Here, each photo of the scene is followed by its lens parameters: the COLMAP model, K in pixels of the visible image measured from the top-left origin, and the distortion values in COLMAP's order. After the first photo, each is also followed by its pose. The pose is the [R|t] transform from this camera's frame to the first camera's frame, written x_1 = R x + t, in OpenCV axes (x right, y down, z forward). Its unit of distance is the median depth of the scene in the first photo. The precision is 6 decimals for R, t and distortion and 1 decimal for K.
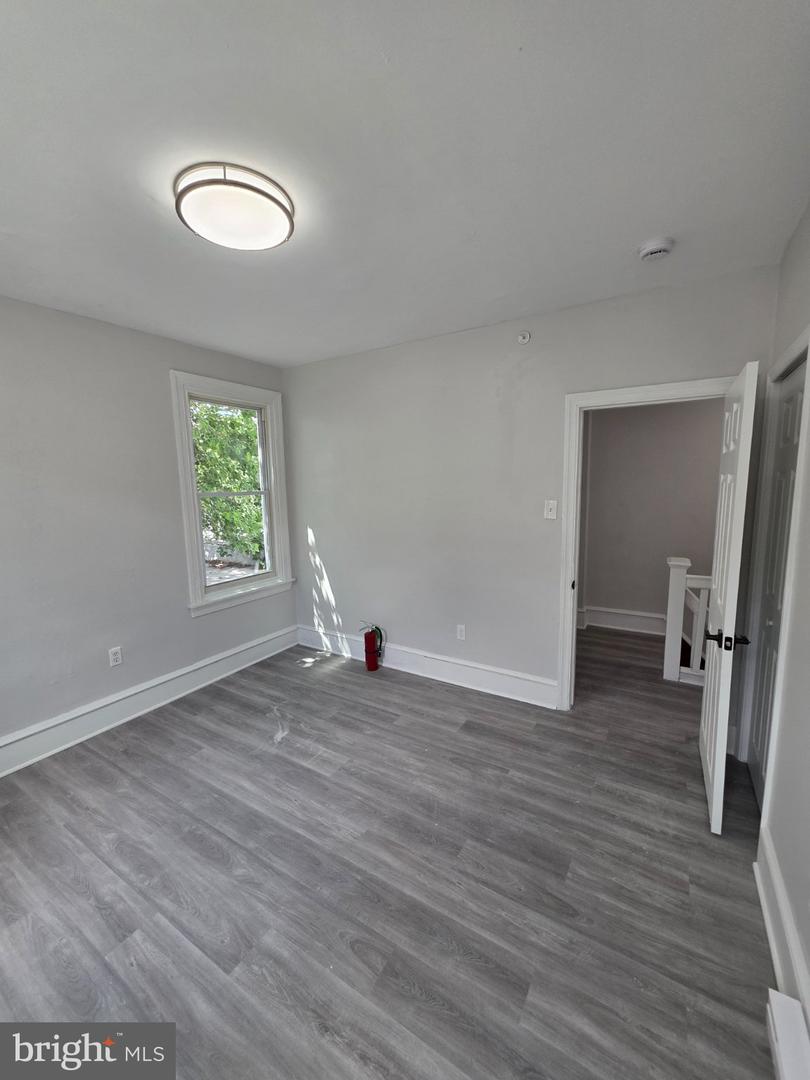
lens RADIAL K [[433.5, 0, 405.5], [0, 433.5, 542.2], [0, 0, 1]] dist [0.001990, 0.000225]
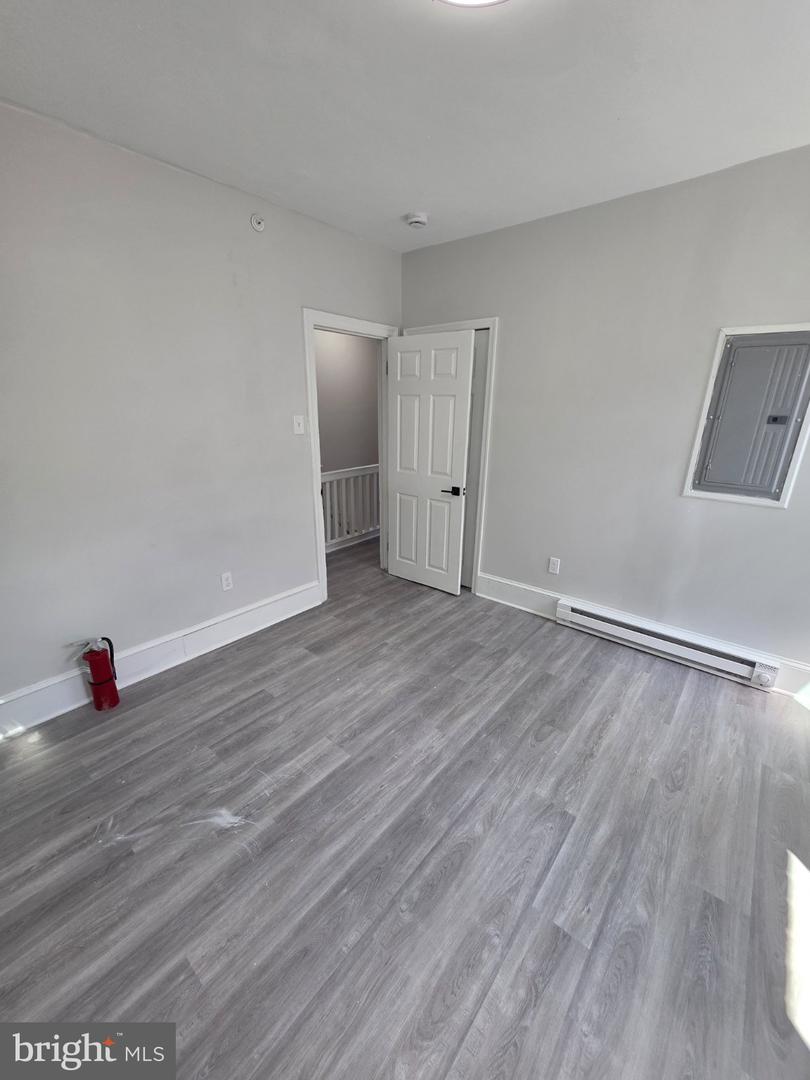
lens RADIAL K [[433.5, 0, 403.3], [0, 433.5, 541.0], [0, 0, 1]] dist [0.001990, 0.000225]
pose [[0.145848, -0.286813, 0.946819, -0.979799], [0.122693, 0.954908, 0.270364, -0.085517], [-0.981669, 0.076736, 0.174462, 0.841954]]
